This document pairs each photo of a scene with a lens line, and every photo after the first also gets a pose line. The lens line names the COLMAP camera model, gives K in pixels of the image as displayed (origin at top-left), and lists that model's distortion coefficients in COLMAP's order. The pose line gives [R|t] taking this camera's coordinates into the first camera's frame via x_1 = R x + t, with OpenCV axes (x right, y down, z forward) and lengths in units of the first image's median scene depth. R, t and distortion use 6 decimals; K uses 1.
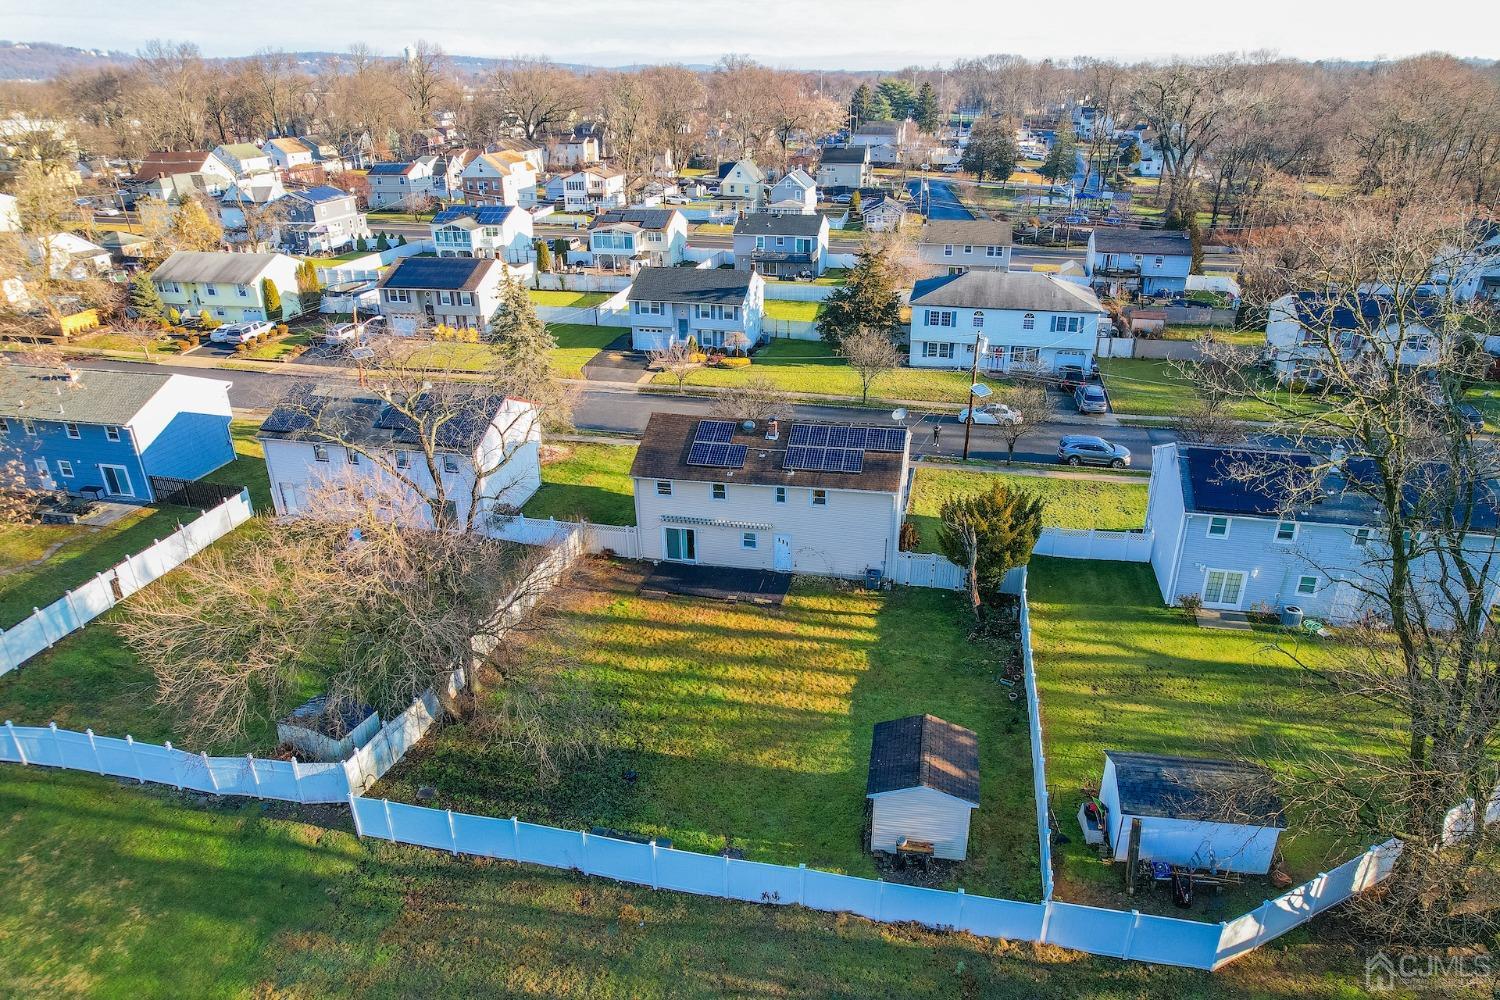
lens RADIAL K [[957.5, 0, 753.1], [0, 957.5, 504.3], [0, 0, 1]] dist [-0.061702, 0.046749]
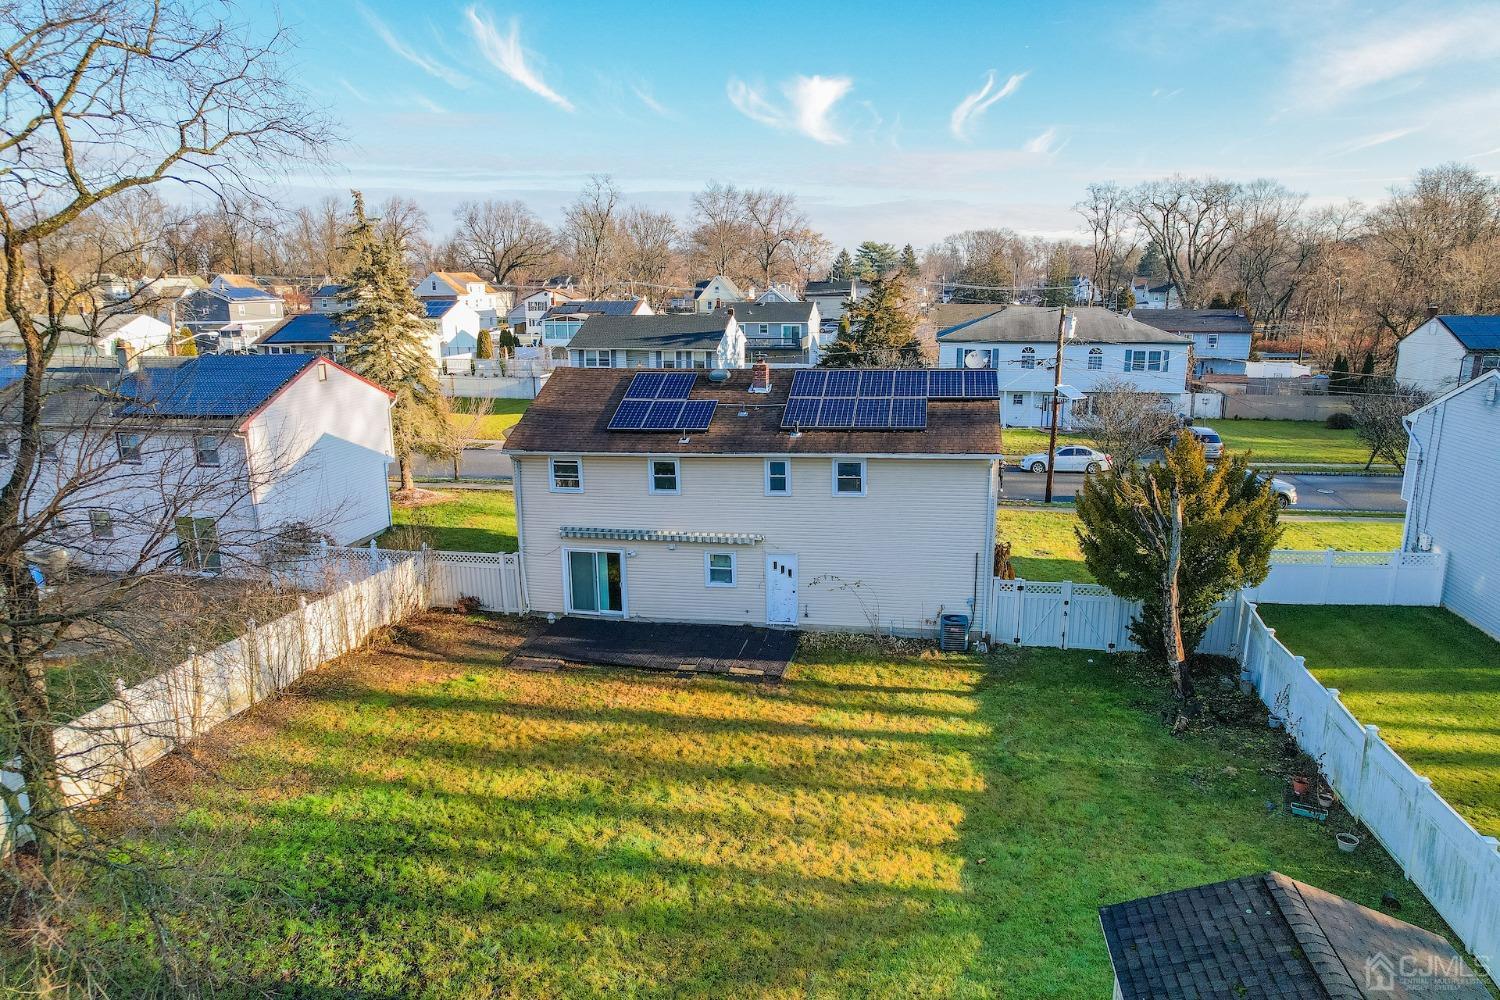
lens RADIAL K [[957.5, 0, 748.0], [0, 957.5, 503.0], [0, 0, 1]] dist [-0.061702, 0.046749]
pose [[0.999899, -0.003688, 0.013750, 0.004670], [0.006350, 0.979990, -0.198947, 0.117204], [-0.012741, 0.199014, 0.979914, 0.489463]]
